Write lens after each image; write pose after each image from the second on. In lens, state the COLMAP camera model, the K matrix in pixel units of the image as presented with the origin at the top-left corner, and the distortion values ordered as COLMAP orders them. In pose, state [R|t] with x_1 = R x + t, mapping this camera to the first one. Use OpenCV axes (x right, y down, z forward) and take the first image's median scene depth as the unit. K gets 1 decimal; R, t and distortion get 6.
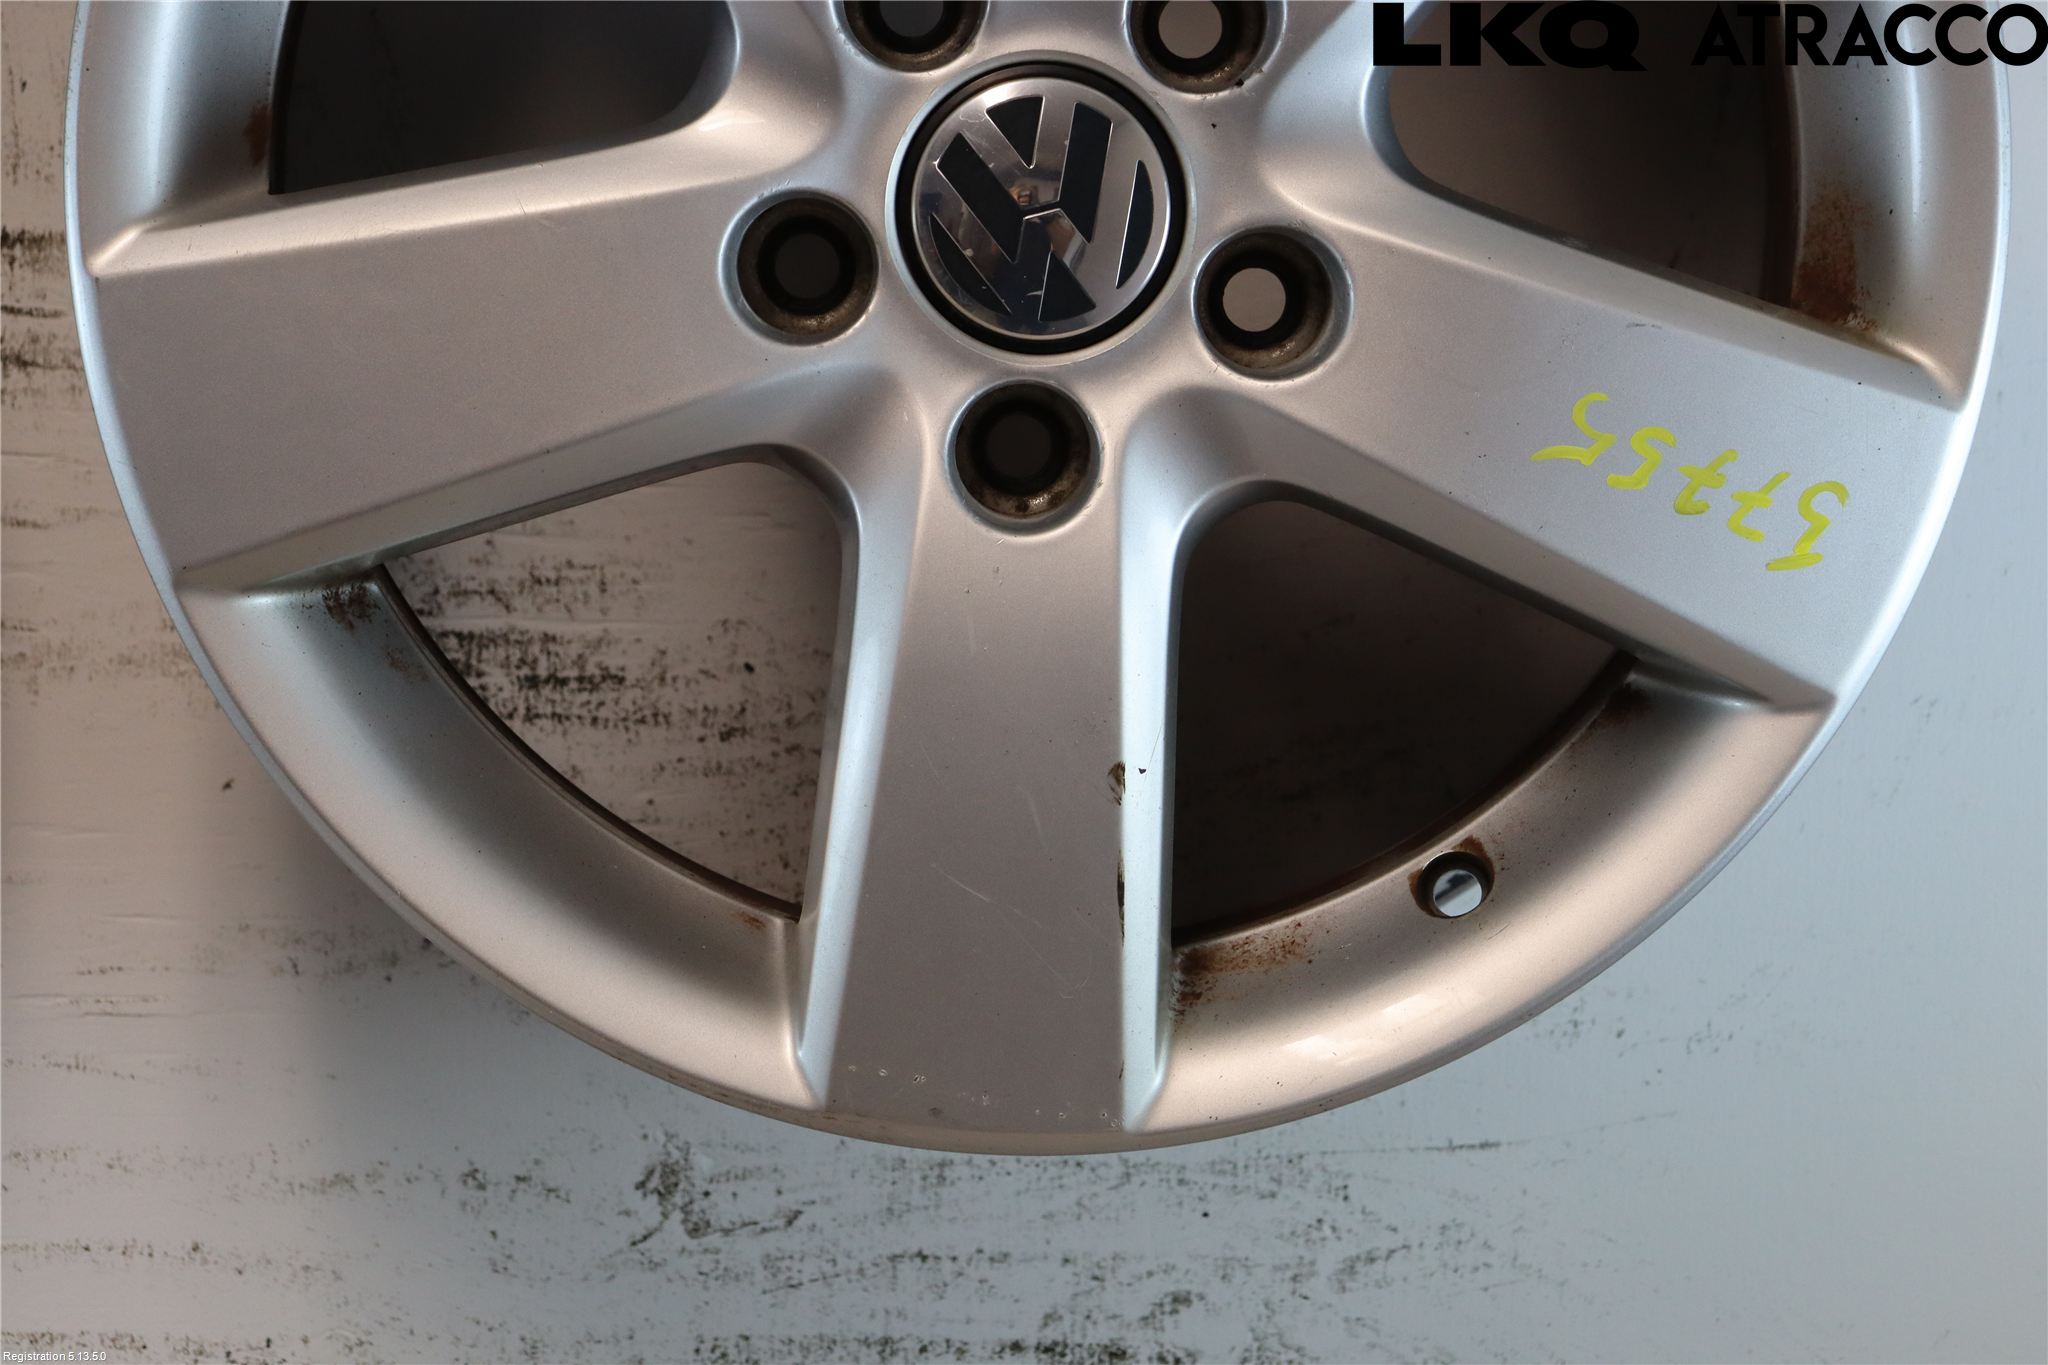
lens RADIAL K [[5078.3, 0, 1029.4], [0, 5078.3, 692.2], [0, 0, 1]] dist [0.478658, 0.000000]
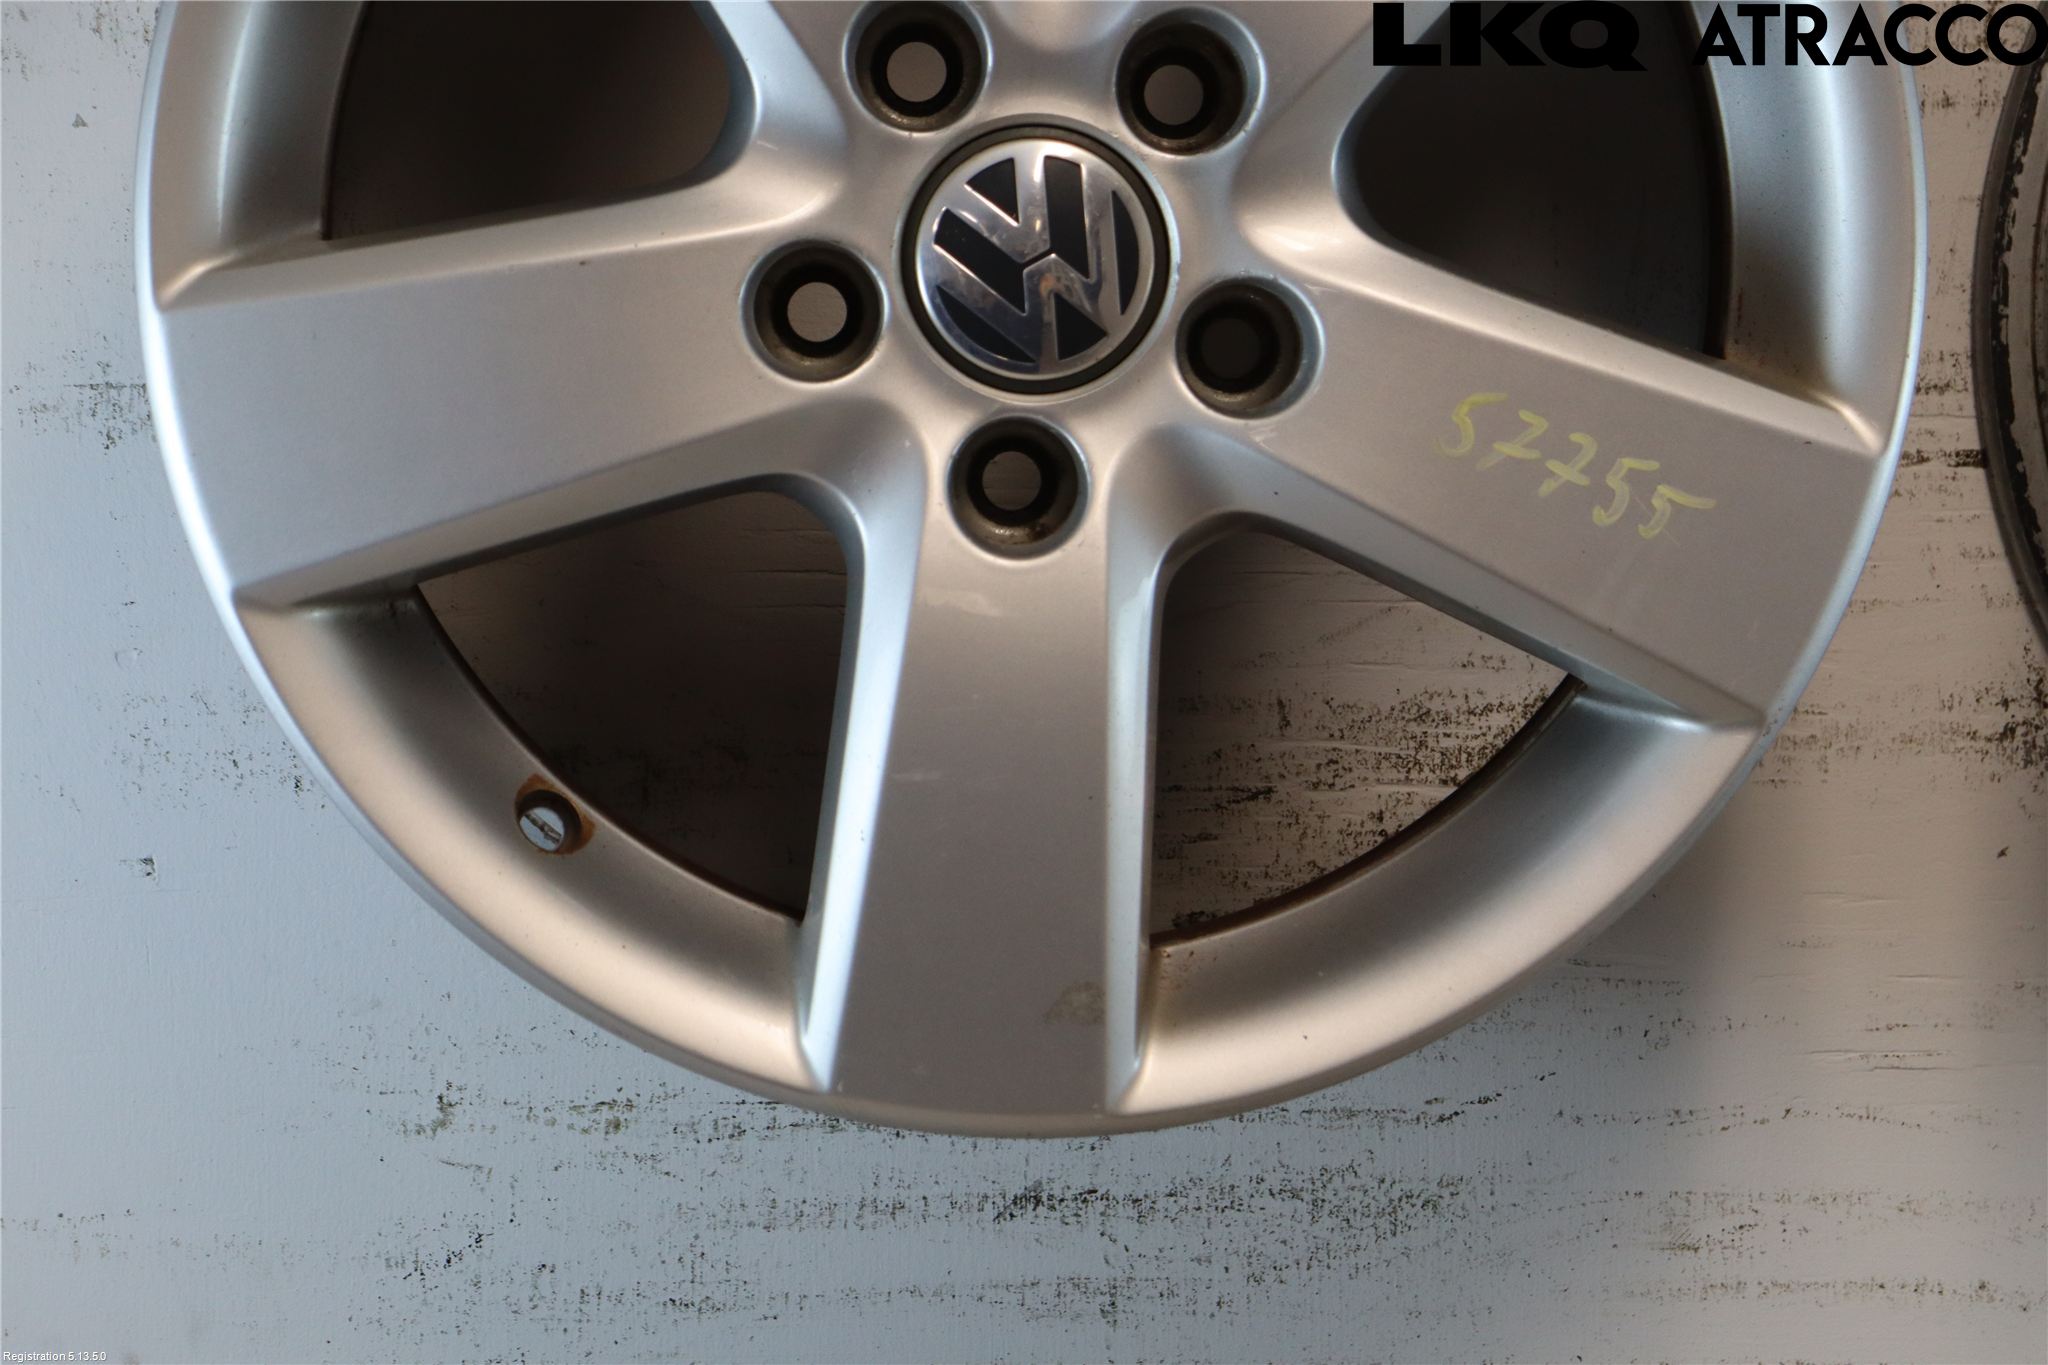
lens RADIAL K [[5078.3, 0, 1035.0], [0, 5078.3, 679.2], [0, 0, 1]] dist [0.478658, 0.000000]
pose [[0.999479, -0.028738, 0.014678, -0.373664], [0.028926, 0.999500, -0.012757, -0.010355], [-0.014304, 0.013175, 0.999811, -0.075885]]
